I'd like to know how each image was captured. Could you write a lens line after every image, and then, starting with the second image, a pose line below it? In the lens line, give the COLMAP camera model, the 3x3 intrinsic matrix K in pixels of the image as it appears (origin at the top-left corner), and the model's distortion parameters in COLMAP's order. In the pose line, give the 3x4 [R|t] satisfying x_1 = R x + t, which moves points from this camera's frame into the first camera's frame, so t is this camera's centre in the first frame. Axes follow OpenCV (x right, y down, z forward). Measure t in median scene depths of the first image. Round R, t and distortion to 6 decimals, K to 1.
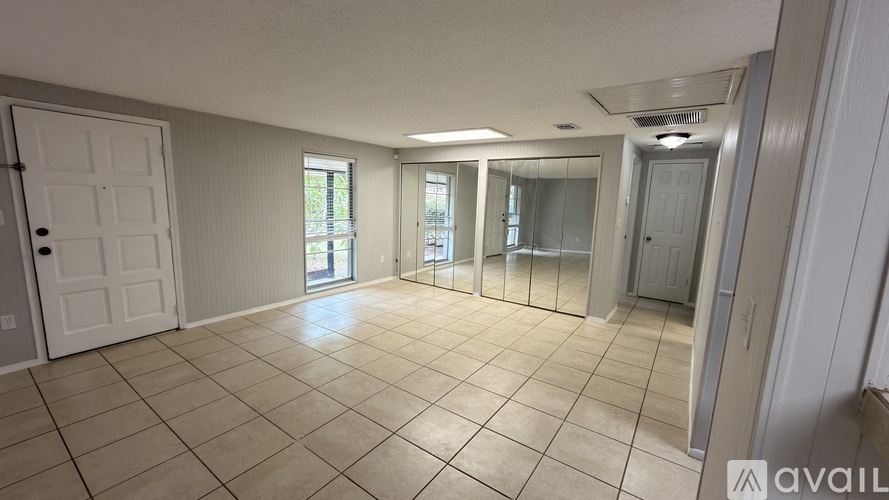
lens RADIAL K [[354.8, 0, 443.9], [0, 354.8, 250.5], [0, 0, 1]] dist [-0.000429, 0.000222]
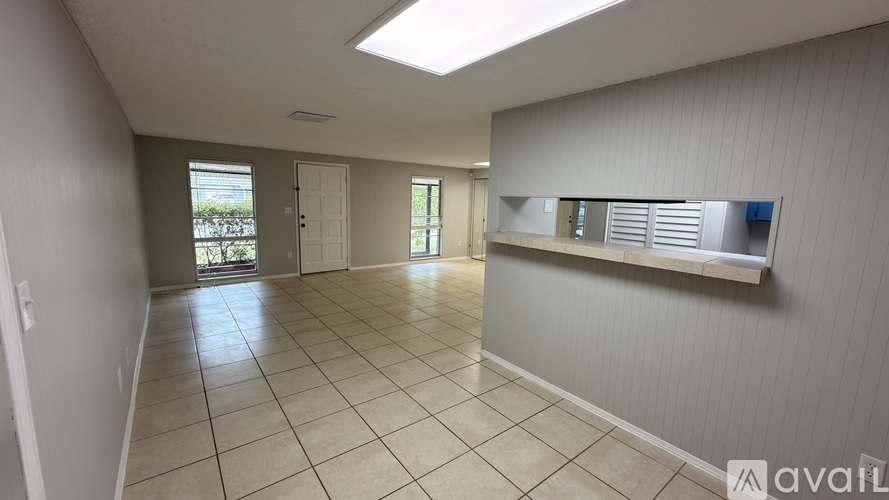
lens RADIAL K [[354.8, 0, 444.2], [0, 354.8, 250.1], [0, 0, 1]] dist [-0.000429, 0.000222]
pose [[0.957049, 0.032809, -0.288065, 0.216182], [-0.038804, 0.999132, -0.015125, 0.085179], [0.287319, 0.025654, 0.957491, -0.490046]]
